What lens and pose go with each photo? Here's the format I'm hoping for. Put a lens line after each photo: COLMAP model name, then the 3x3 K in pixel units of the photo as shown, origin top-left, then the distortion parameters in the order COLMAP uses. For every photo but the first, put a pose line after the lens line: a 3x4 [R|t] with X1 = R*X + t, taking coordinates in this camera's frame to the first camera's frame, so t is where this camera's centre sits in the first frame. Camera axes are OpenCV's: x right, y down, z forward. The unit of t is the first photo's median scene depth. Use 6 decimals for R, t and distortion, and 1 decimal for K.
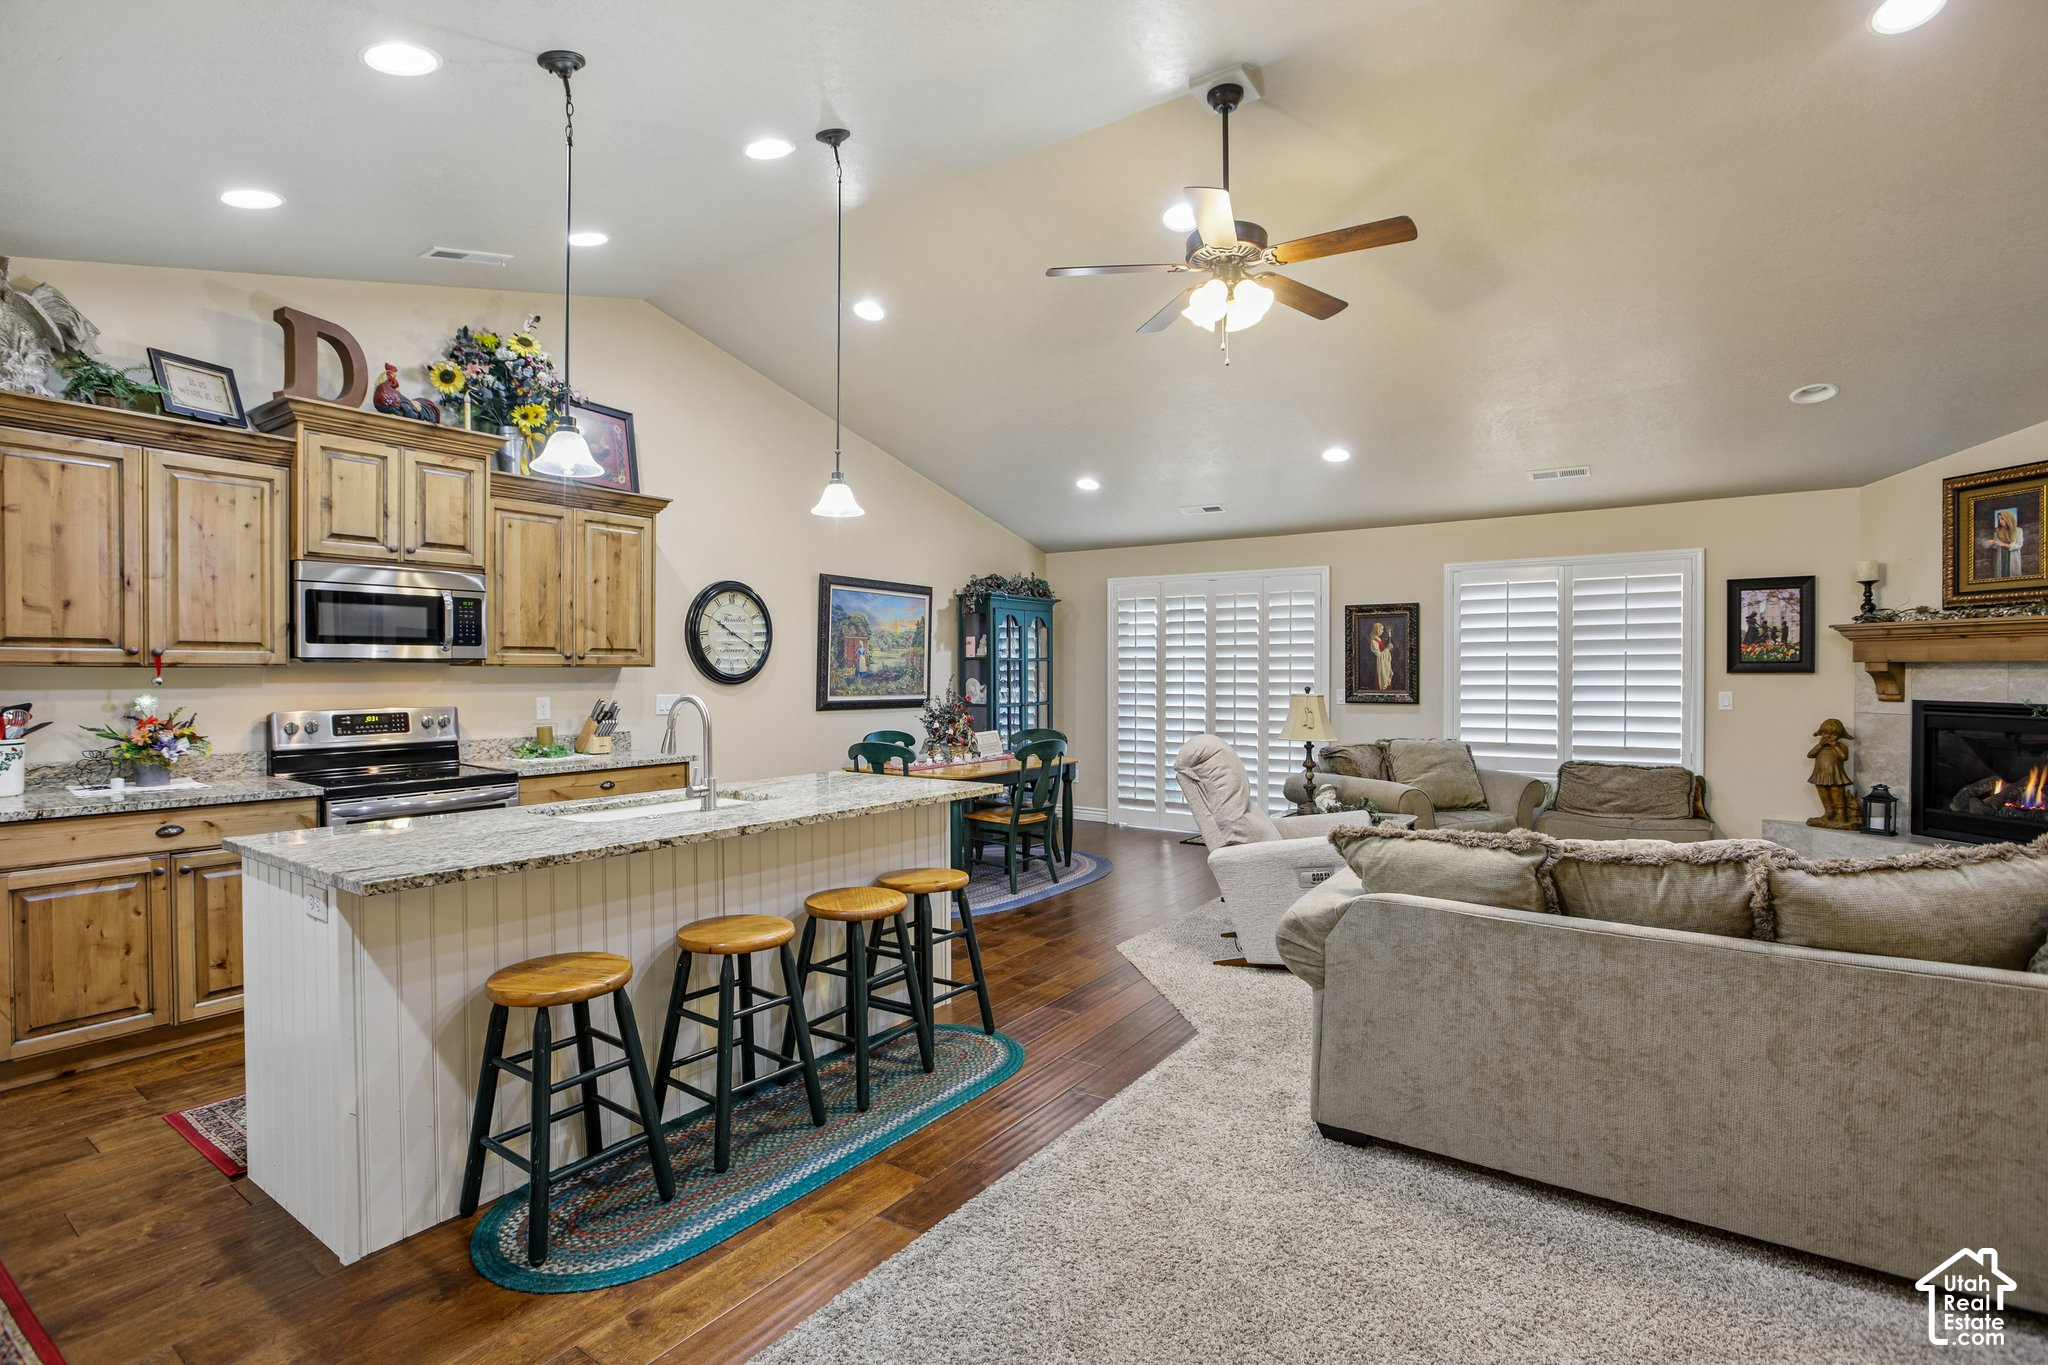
lens RADIAL K [[963.0, 0, 1021.1], [0, 963.0, 681.6], [0, 0, 1]] dist [-0.060819, 0.030135]
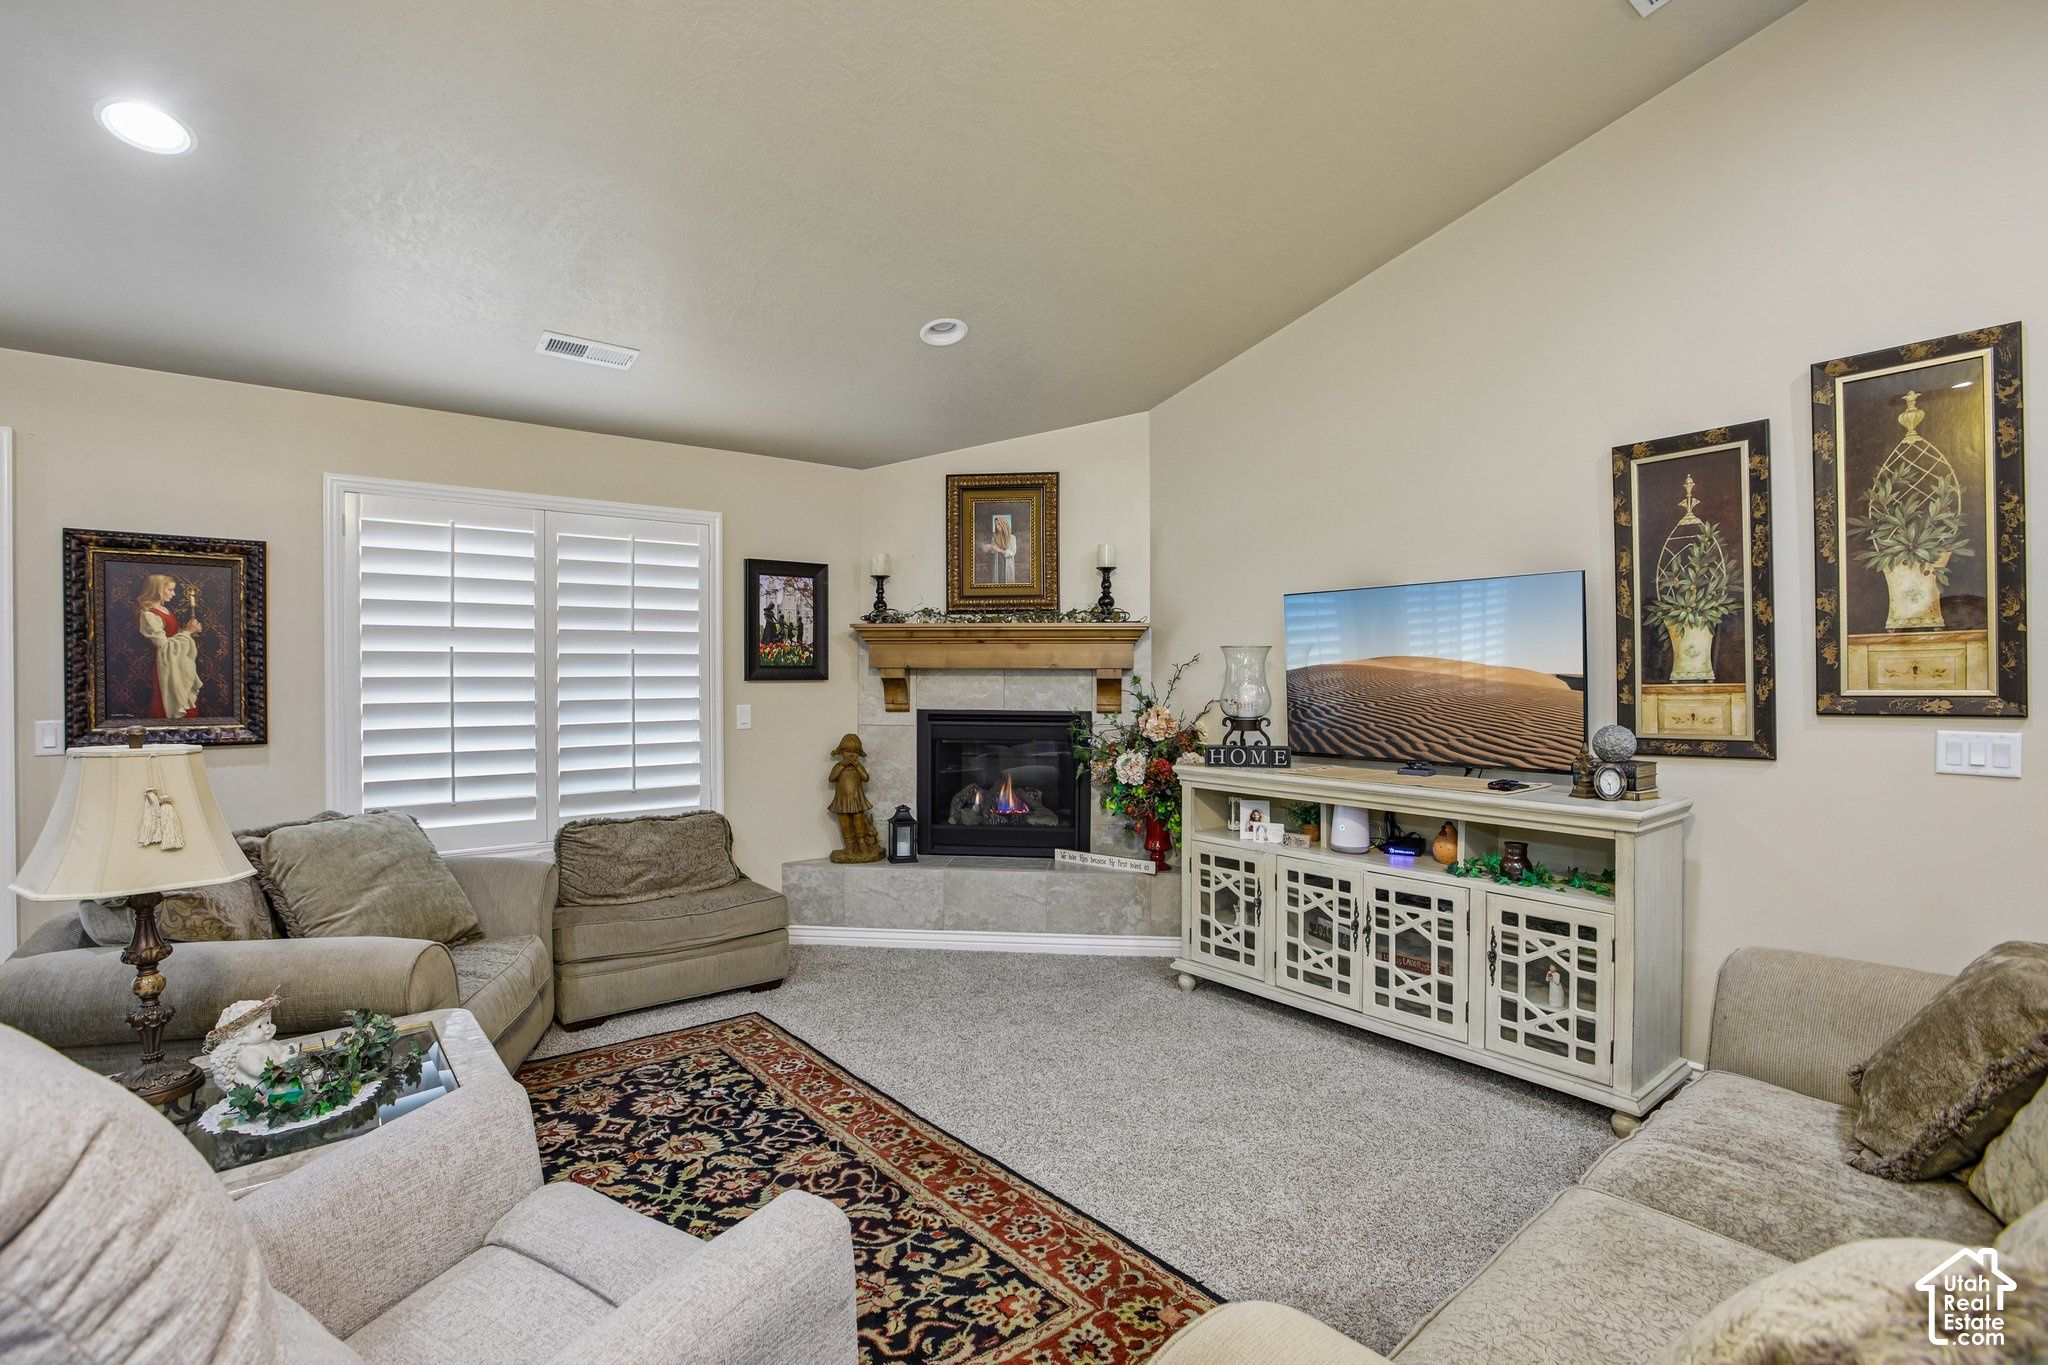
lens RADIAL K [[963.0, 0, 1021.1], [0, 963.0, 681.6], [0, 0, 1]] dist [-0.060819, 0.030135]
pose [[0.275007, -0.004750, 0.961430, 0.068354], [0.009848, 0.999949, 0.002123, -0.008421], [-0.961392, 0.008884, 0.275040, 0.627677]]
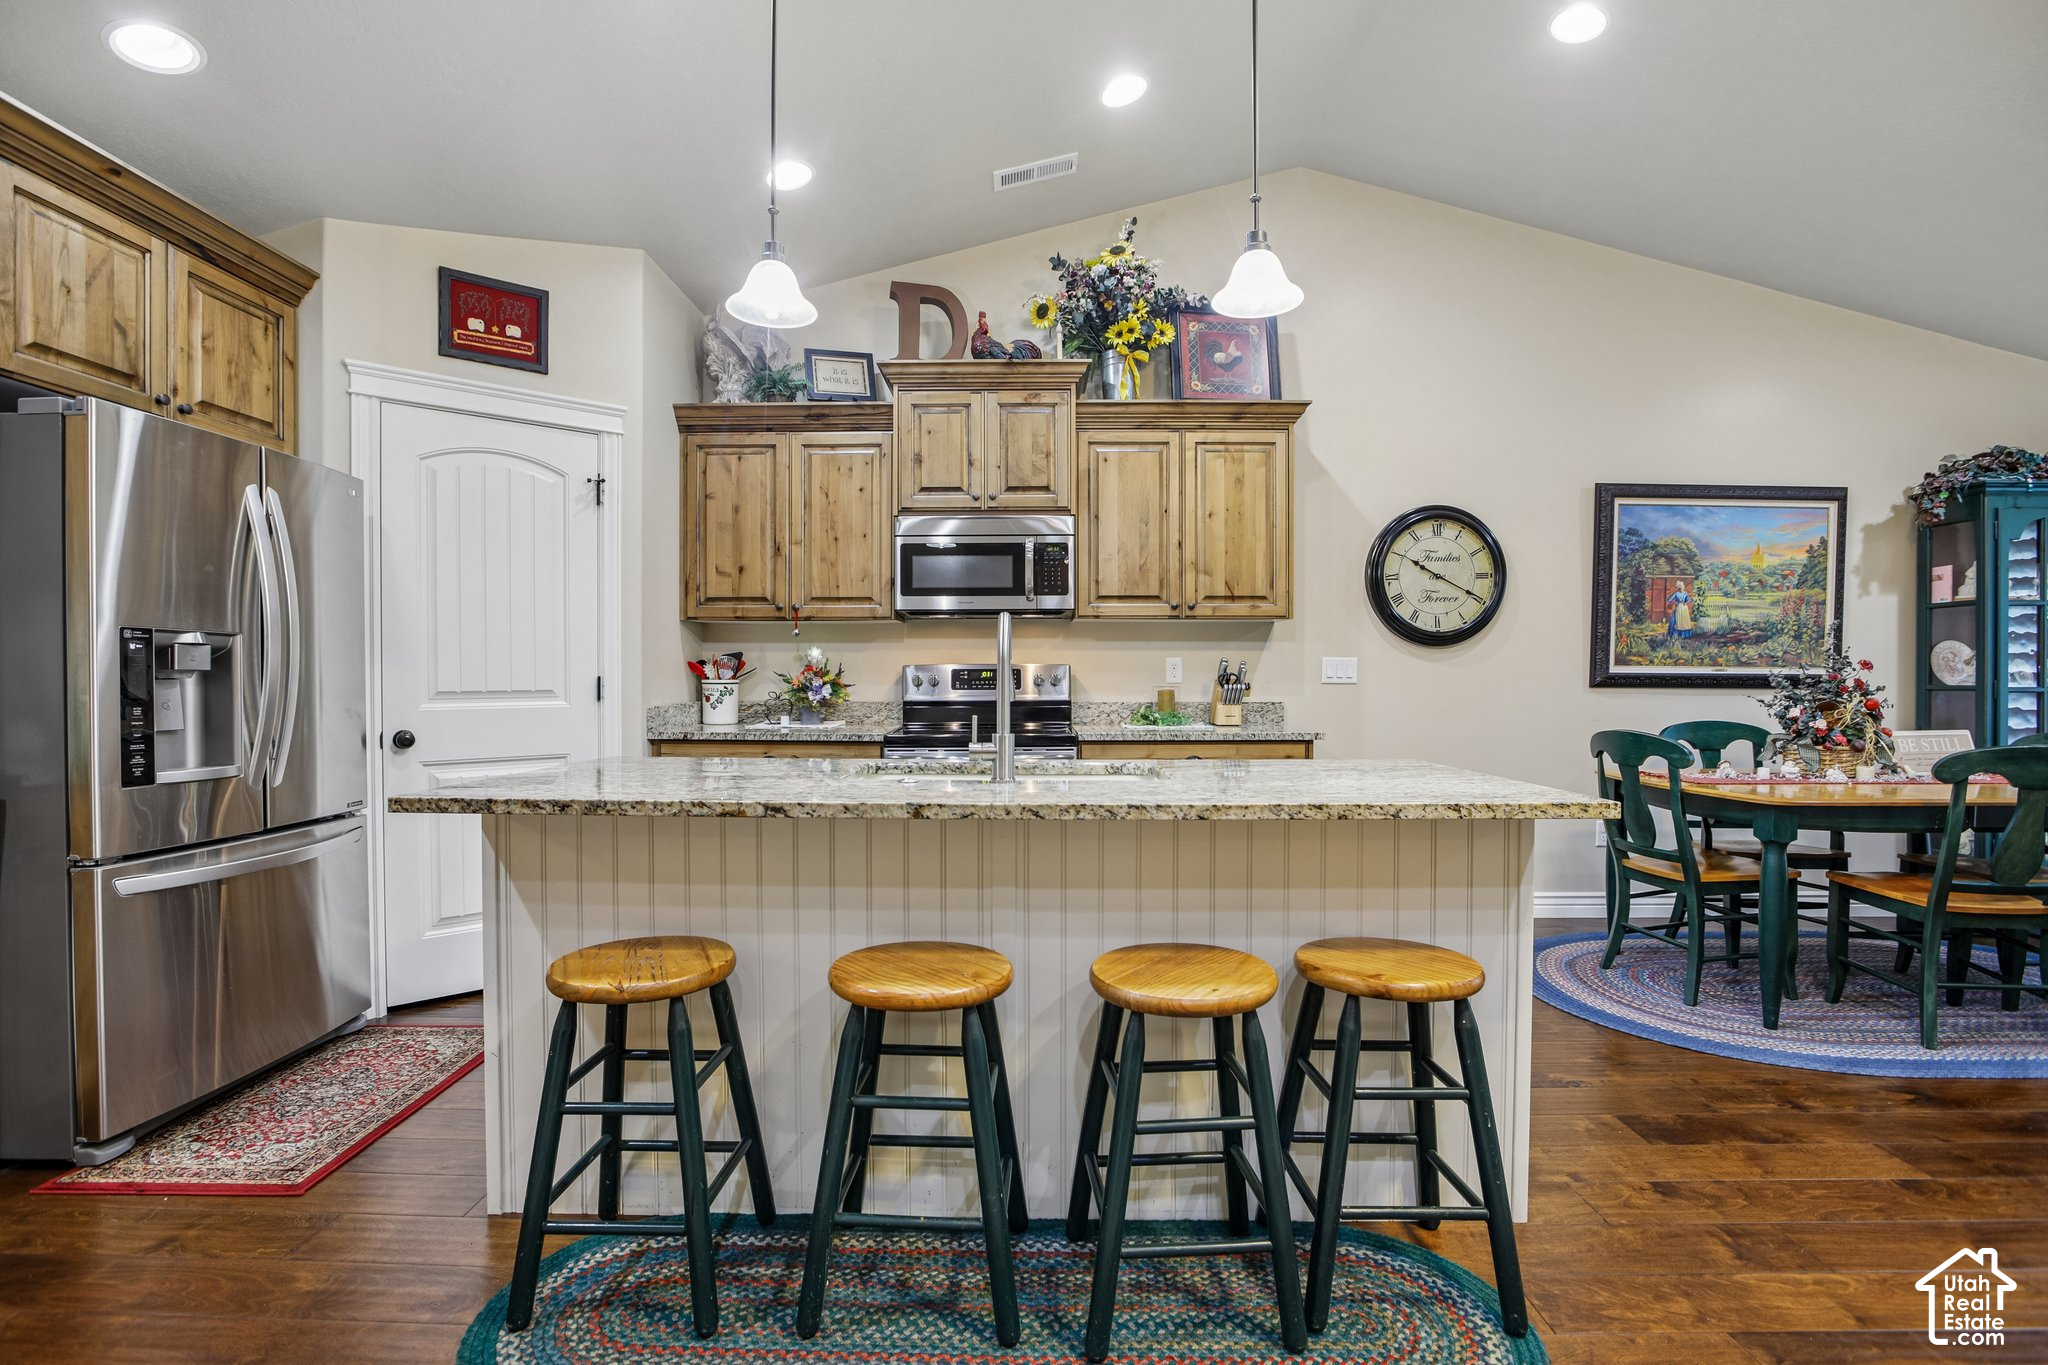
lens RADIAL K [[963.0, 0, 1021.1], [0, 963.0, 681.6], [0, 0, 1]] dist [-0.060819, 0.030135]
pose [[0.564151, 0.006501, -0.825646, 0.133795], [-0.009391, 0.999955, 0.001456, 0.035597], [0.825618, 0.006932, 0.564187, 0.357355]]
